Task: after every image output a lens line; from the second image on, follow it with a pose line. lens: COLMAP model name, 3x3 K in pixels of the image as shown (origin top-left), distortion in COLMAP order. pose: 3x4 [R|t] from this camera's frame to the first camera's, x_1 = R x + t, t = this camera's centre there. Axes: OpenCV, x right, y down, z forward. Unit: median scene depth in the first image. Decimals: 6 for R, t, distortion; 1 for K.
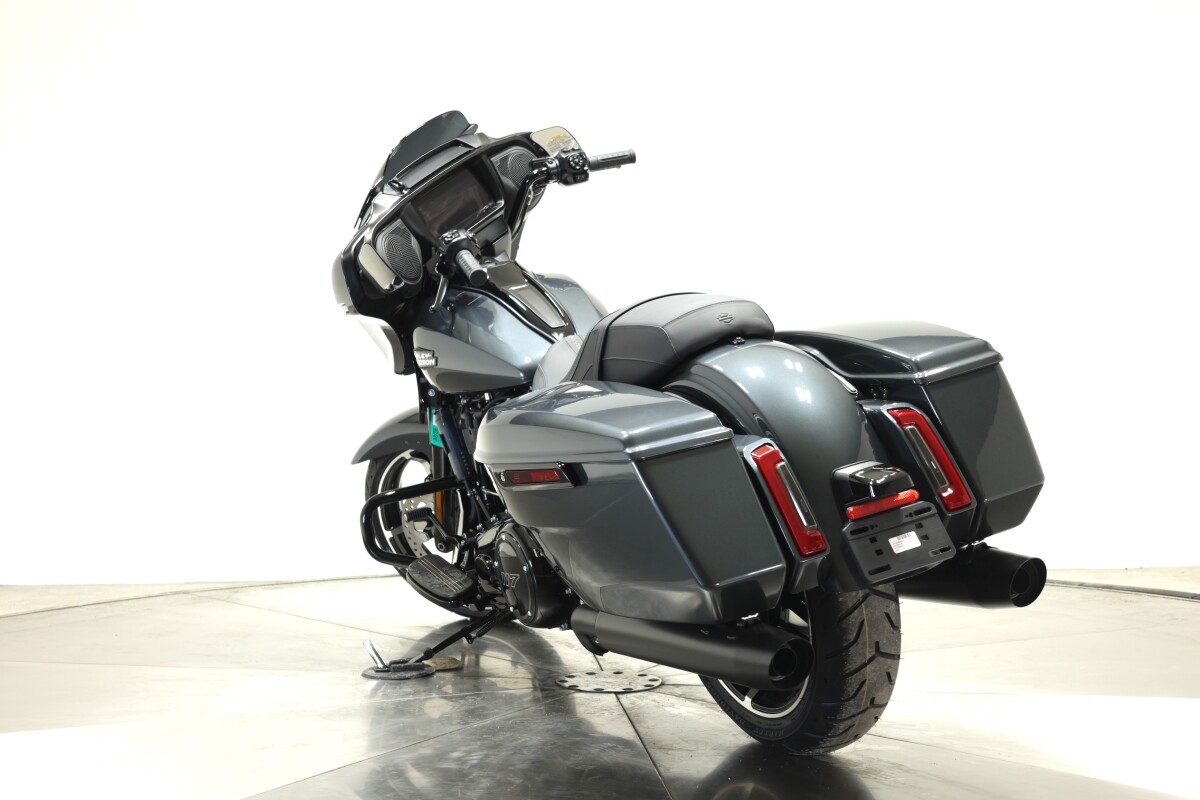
lens RADIAL K [[1629.7, 0, 600.0], [0, 1629.7, 400.0], [0, 0, 1]] dist [-0.007781, -0.016684]
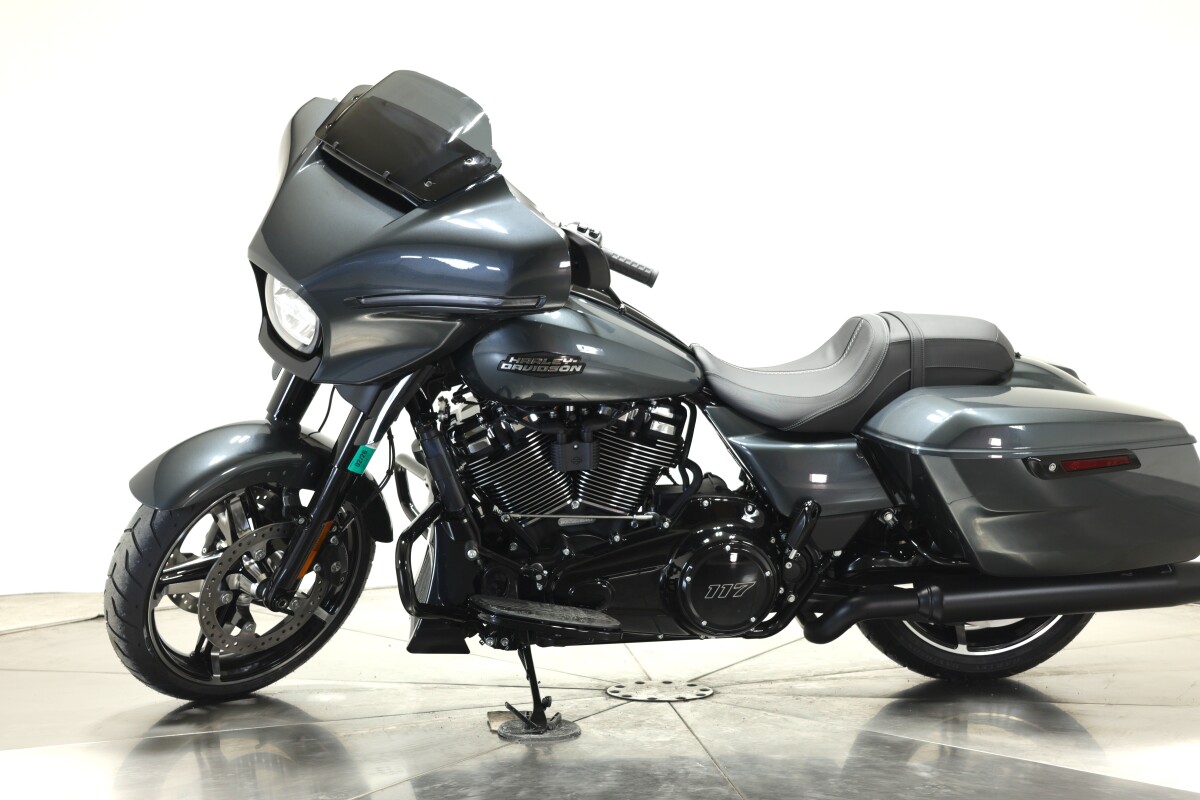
lens RADIAL K [[1670.2, 0, 600.0], [0, 1670.2, 400.0], [0, 0, 1]] dist [-0.018727, -0.038149]
pose [[0.300172, -0.002823, 0.953881, -0.983958], [0.022550, 0.999737, -0.004137, -0.002136], [-0.953619, 0.022752, 0.300156, 0.727762]]
